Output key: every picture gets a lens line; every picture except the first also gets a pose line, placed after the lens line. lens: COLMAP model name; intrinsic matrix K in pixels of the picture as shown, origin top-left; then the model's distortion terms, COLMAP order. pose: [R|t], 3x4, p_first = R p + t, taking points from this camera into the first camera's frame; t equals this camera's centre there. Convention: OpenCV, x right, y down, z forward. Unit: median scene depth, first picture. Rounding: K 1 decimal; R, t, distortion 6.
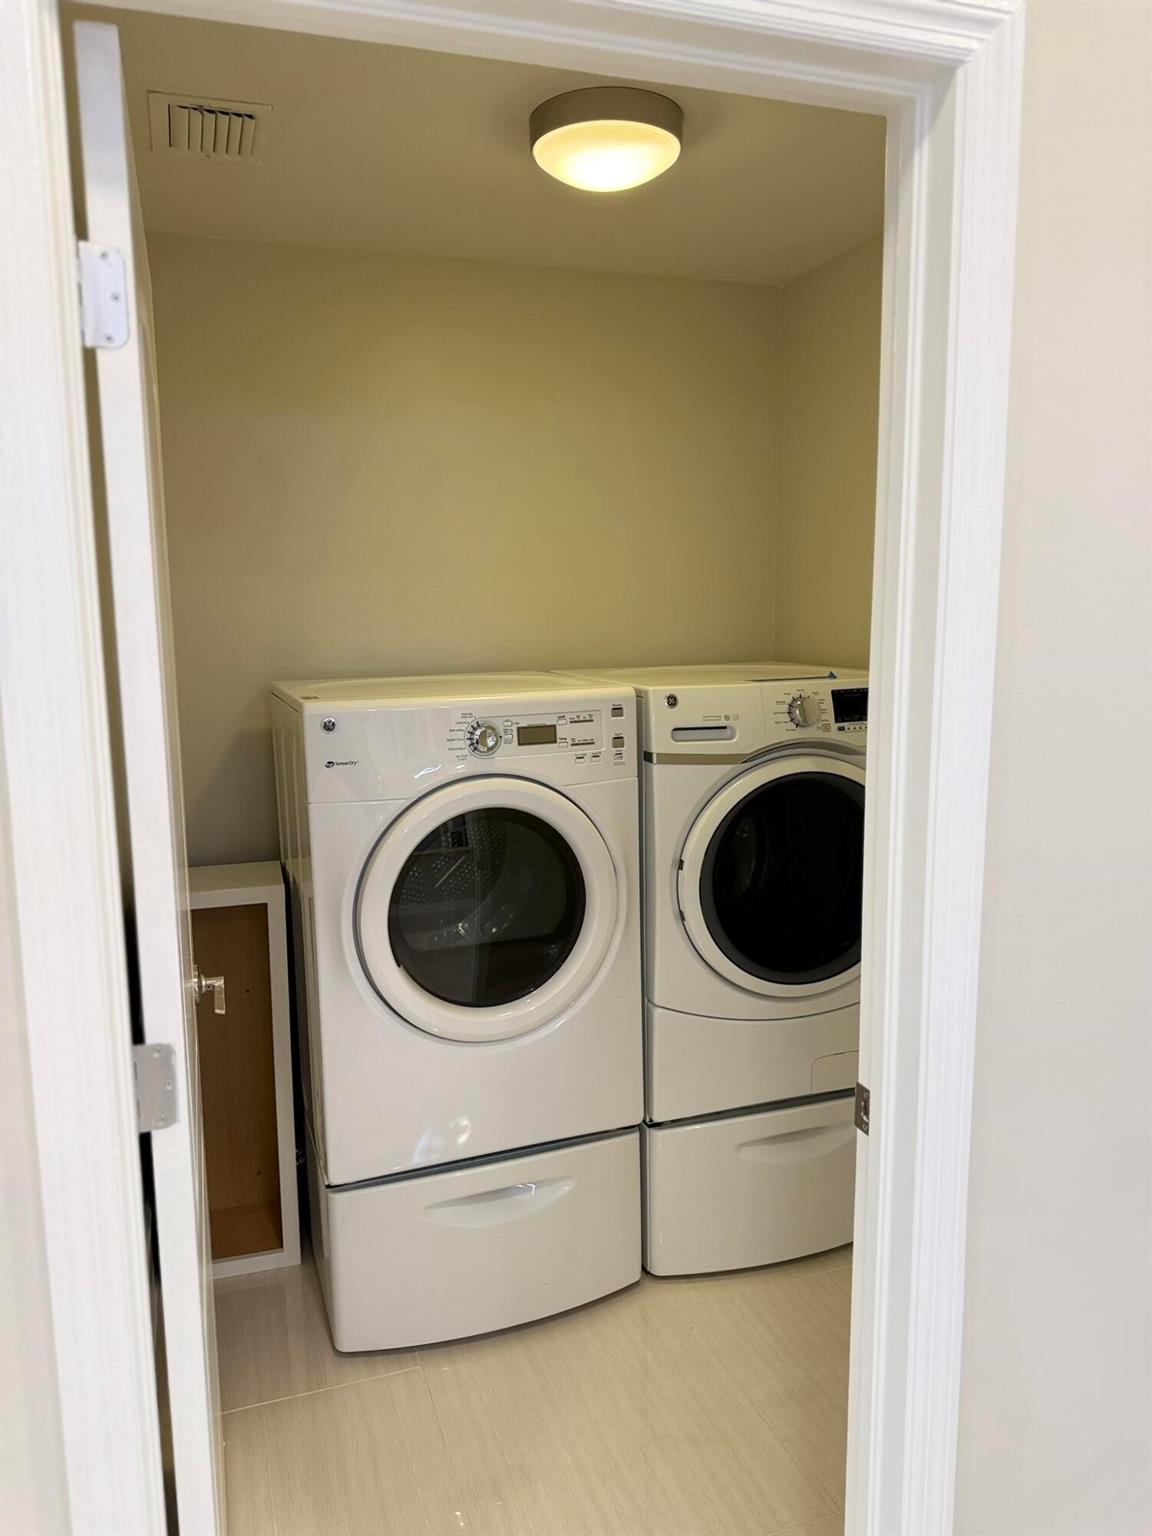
lens RADIAL K [[1093.4, 0, 565.2], [0, 1093.4, 755.7], [0, 0, 1]] dist [0.076181, -0.093503]
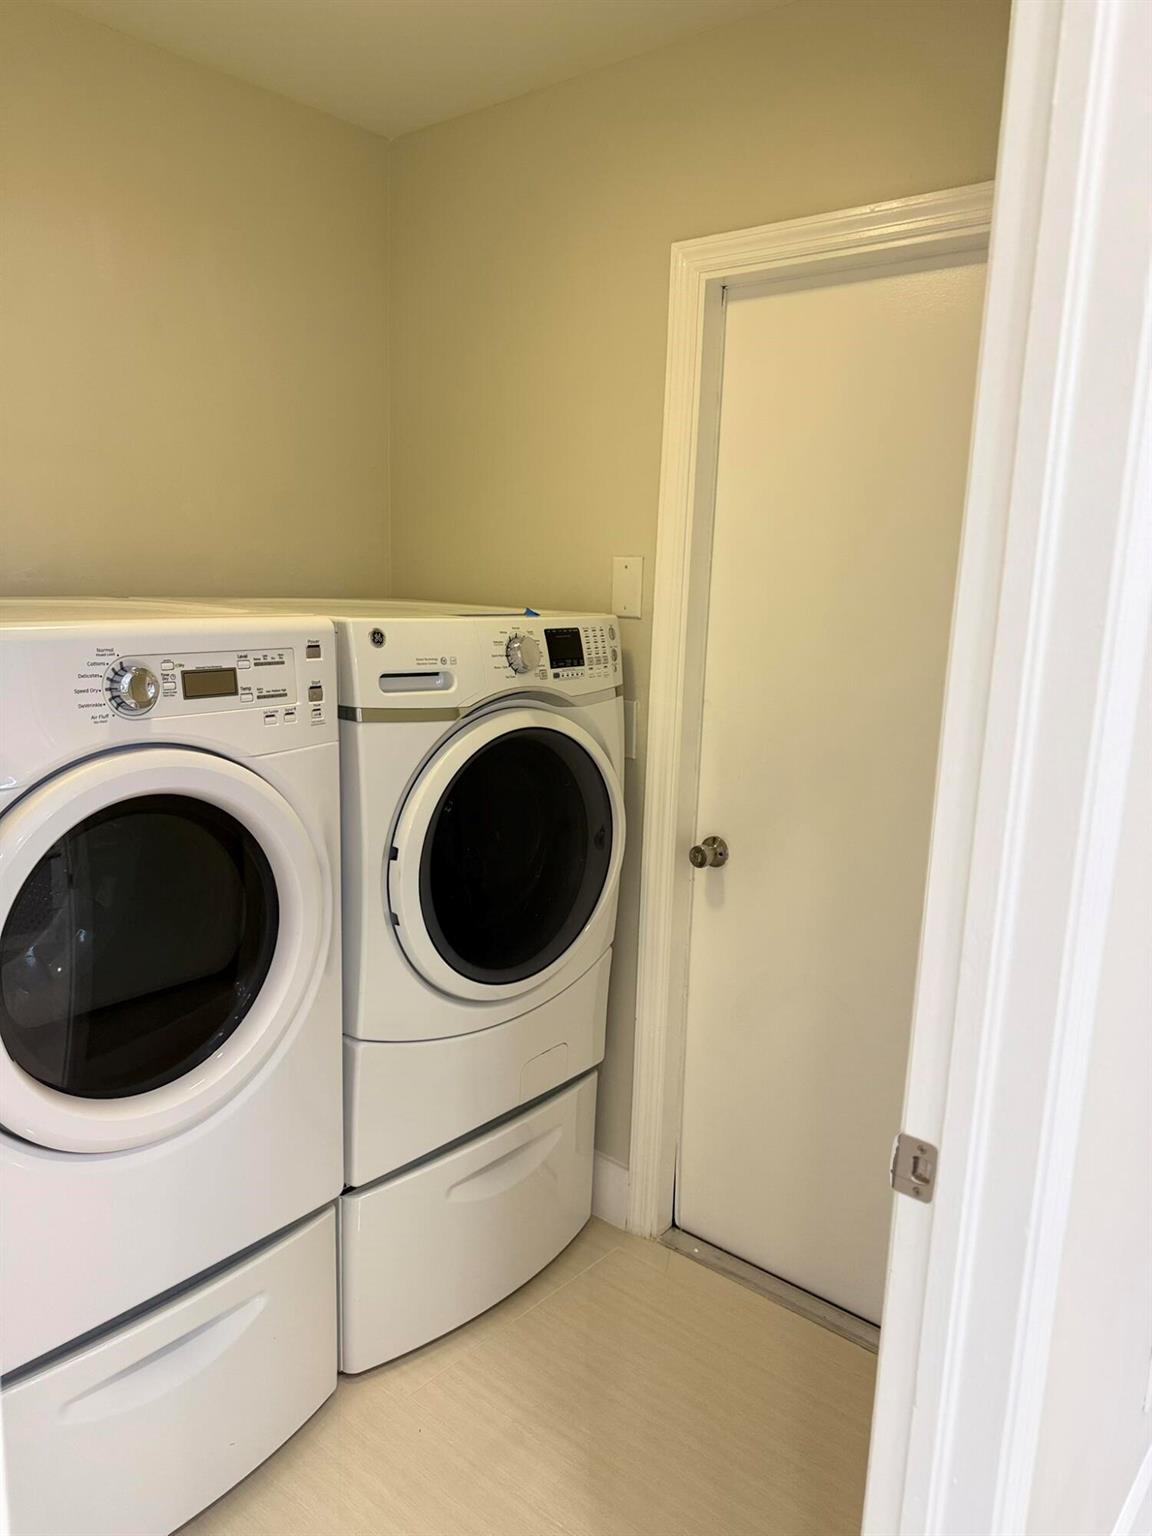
lens RADIAL K [[1093.4, 0, 585.0], [0, 1093.4, 777.0], [0, 0, 1]] dist [0.076181, -0.093503]
pose [[0.858907, -0.050432, 0.509643, -0.168528], [0.022889, 0.997925, 0.060175, 0.003124], [-0.511620, -0.040019, 0.858279, 0.278810]]
